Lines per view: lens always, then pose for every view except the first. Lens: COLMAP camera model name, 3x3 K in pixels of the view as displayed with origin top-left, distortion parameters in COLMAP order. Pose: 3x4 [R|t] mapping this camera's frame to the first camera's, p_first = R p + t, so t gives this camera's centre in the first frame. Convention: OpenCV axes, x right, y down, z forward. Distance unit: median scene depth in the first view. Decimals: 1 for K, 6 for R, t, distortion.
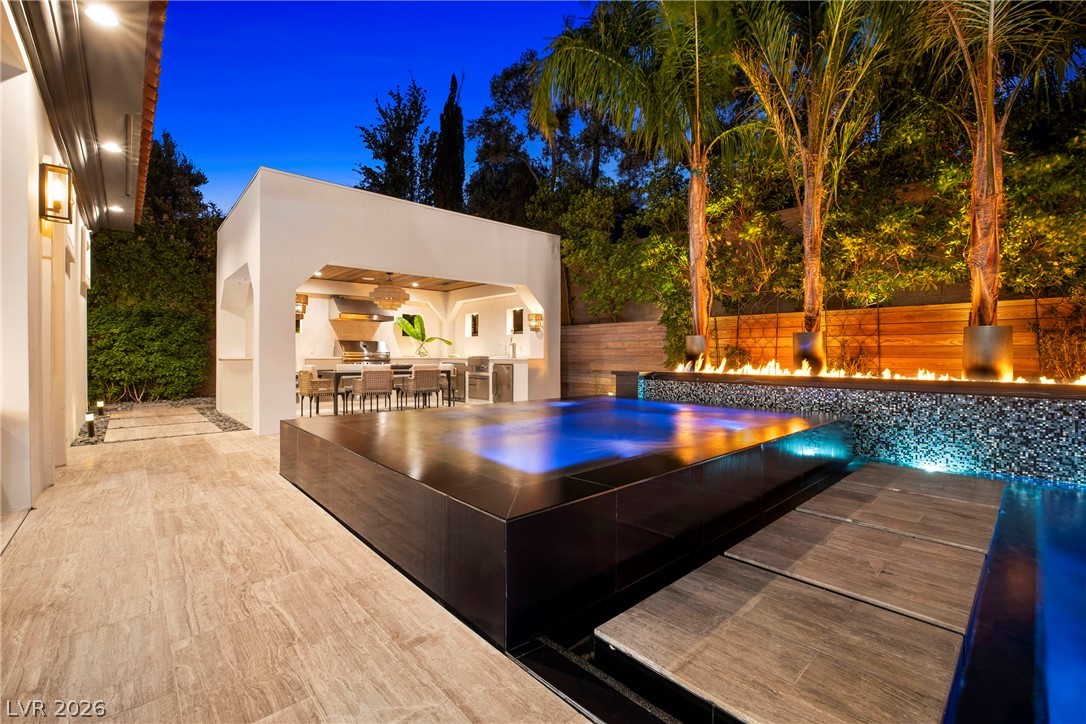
lens RADIAL K [[460.5, 0, 540.2], [0, 460.5, 360.2], [0, 0, 1]] dist [-0.031469, 0.006997]
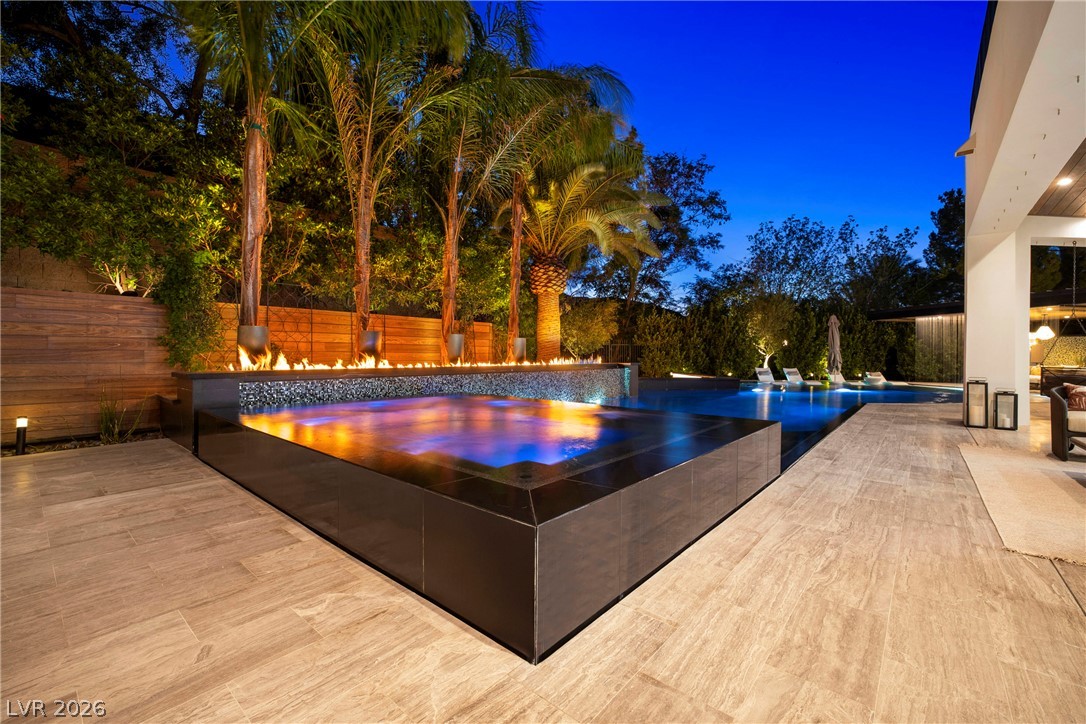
lens RADIAL K [[460.5, 0, 544.5], [0, 460.5, 356.7], [0, 0, 1]] dist [-0.031469, 0.006997]
pose [[-0.131985, -0.012229, 0.991176, -1.323728], [0.001311, 0.999921, 0.012511, -0.018690], [-0.991251, 0.002951, -0.131958, 1.458120]]
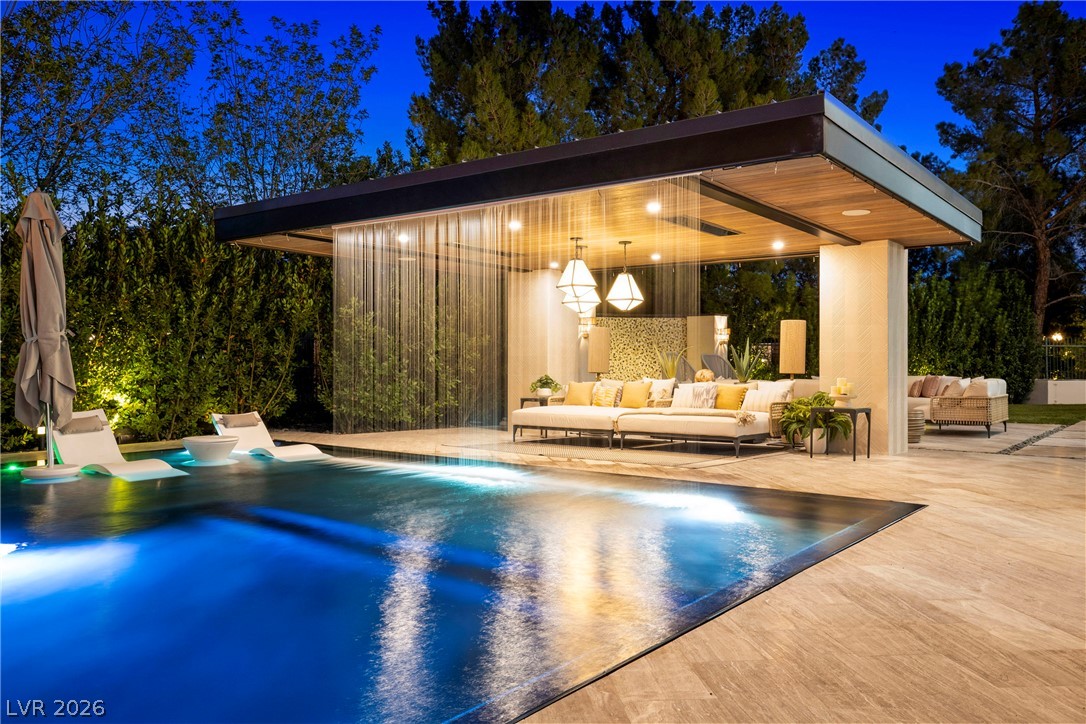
lens RADIAL K [[846.3, 0, 509.9], [0, 846.3, 358.8], [0, 0, 1]] dist [-0.005039, -0.021176]
pose [[-0.791798, -0.004568, 0.610765, 1.336125], [0.002882, 0.999933, 0.011215, 0.013262], [-0.610776, 0.010640, -0.791732, -1.909056]]
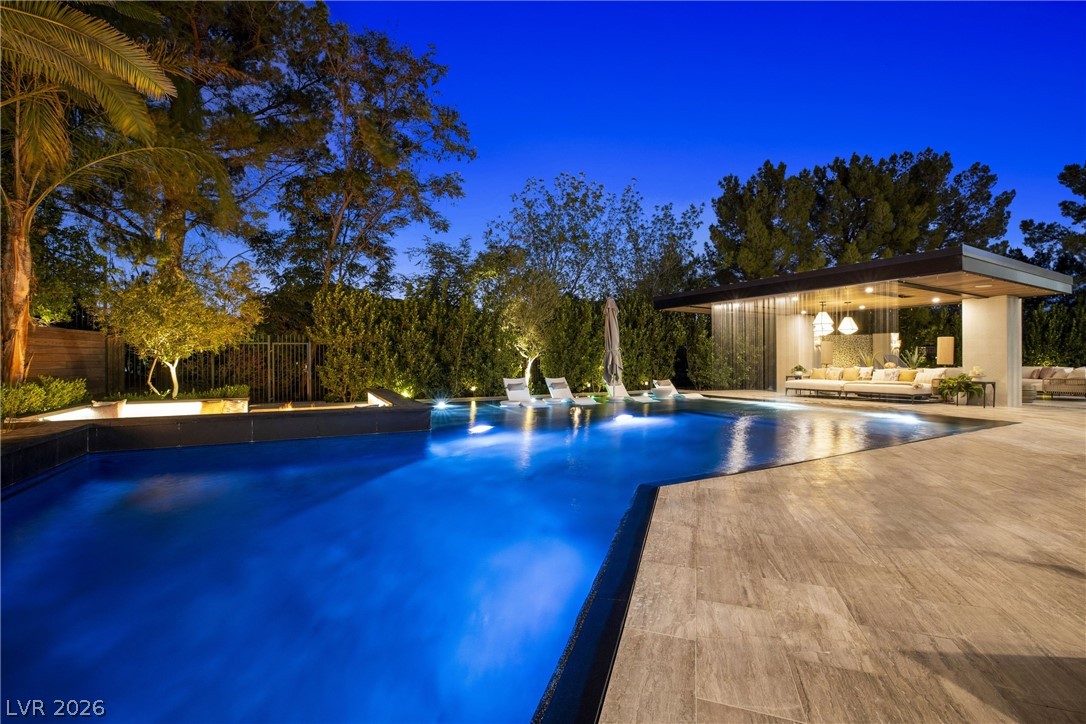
lens RADIAL K [[459.5, 0, 537.7], [0, 459.5, 353.9], [0, 0, 1]] dist [-0.031773, 0.007708]
pose [[-0.483295, 0.002533, 0.875454, 0.906313], [0.008959, 0.999958, 0.002053, -0.007165], [-0.875412, 0.008835, -0.483298, -0.601452]]
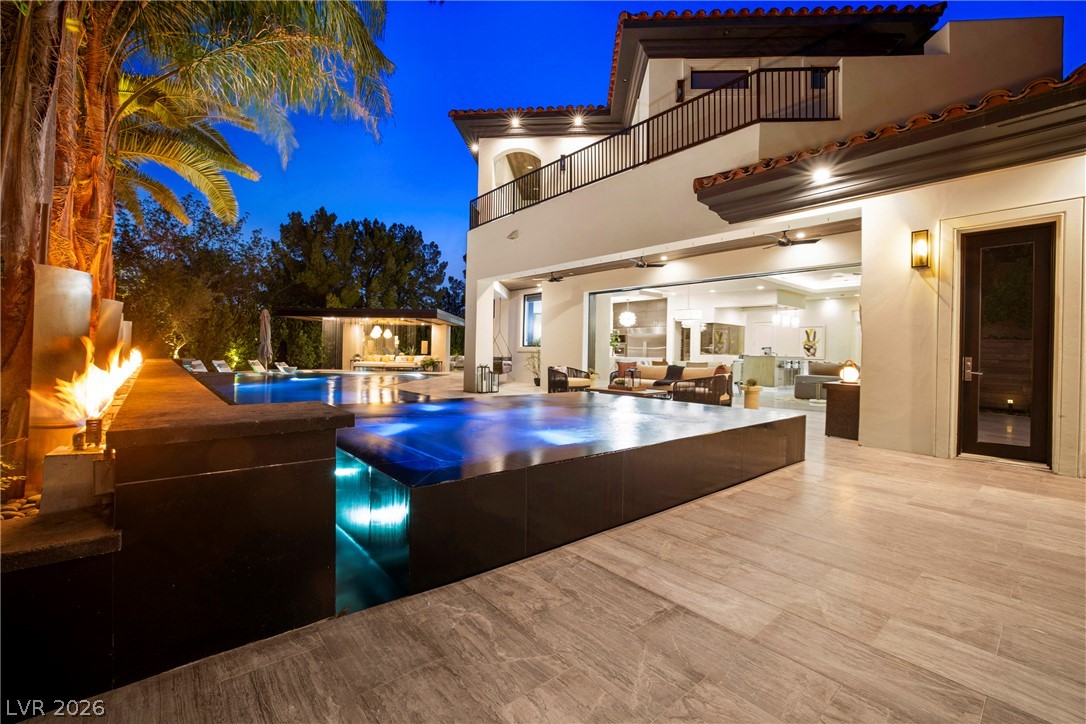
lens RADIAL K [[460.5, 0, 543.2], [0, 460.5, 350.9], [0, 0, 1]] dist [-0.031469, 0.006997]
pose [[-0.999341, -0.024400, 0.026871, 0.137044], [-0.024255, 0.999690, 0.005706, -0.036112], [-0.027002, 0.005051, -0.999623, 3.098238]]
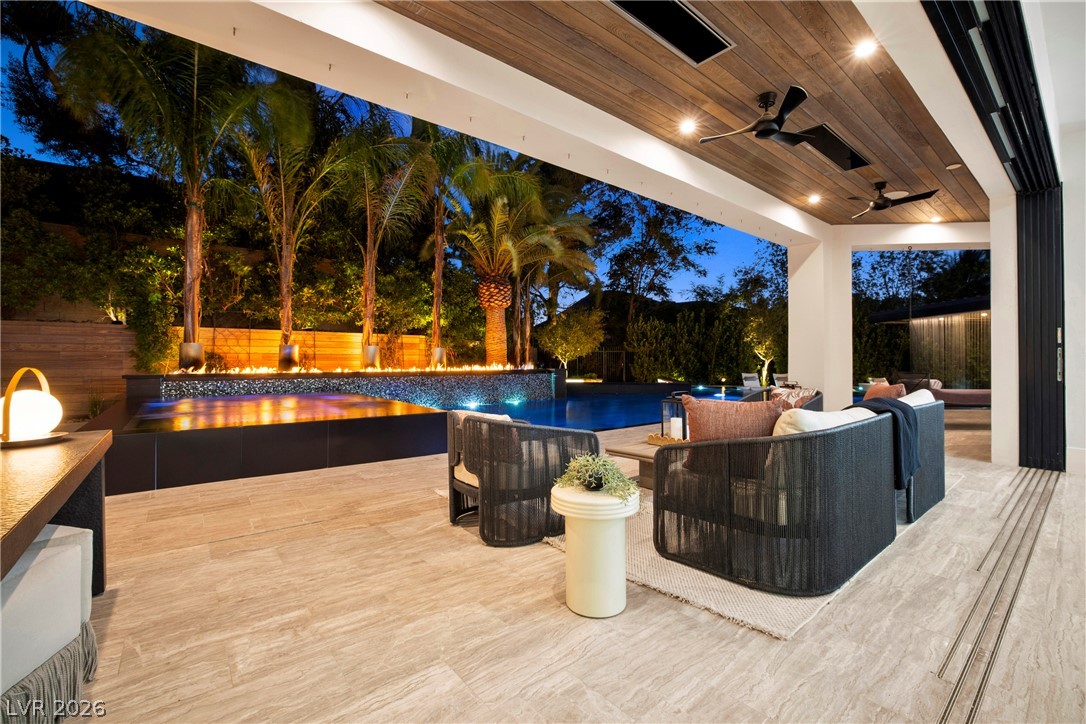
lens RADIAL K [[460.5, 0, 543.5], [0, 460.5, 356.4], [0, 0, 1]] dist [-0.031469, 0.006997]
pose [[0.058057, 0.002742, 0.998310, -1.892089], [0.007975, 0.999963, -0.003210, -0.017643], [-0.998281, 0.008148, 0.058033, 0.075991]]
